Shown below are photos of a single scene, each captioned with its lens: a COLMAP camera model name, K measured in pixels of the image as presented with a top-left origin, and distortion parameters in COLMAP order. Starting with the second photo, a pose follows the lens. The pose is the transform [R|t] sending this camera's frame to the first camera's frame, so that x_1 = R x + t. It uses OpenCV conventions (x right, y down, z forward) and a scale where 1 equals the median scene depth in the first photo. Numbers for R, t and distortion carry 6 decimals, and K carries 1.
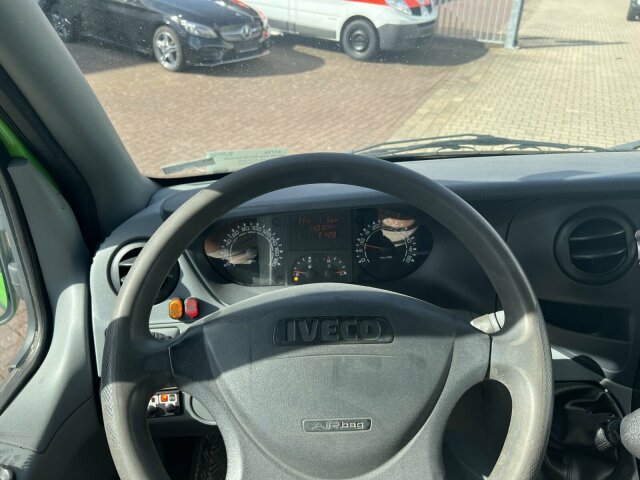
lens RADIAL K [[482.8, 0, 319.2], [0, 482.8, 235.5], [0, 0, 1]] dist [0.030991, -0.032512]
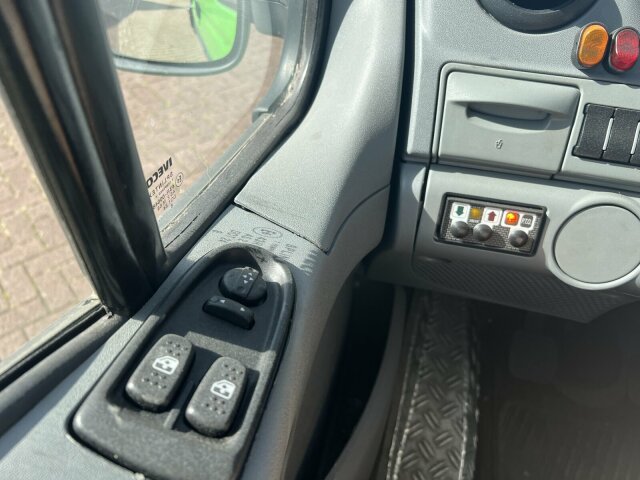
lens RADIAL K [[482.8, 0, 321.7], [0, 482.8, 239.0], [0, 0, 1]] dist [0.030991, -0.032512]
pose [[0.952804, 0.221519, -0.207590, -0.403171], [-0.170183, 0.955985, 0.239020, 0.264668], [0.251400, -0.192411, 0.948565, 0.433330]]
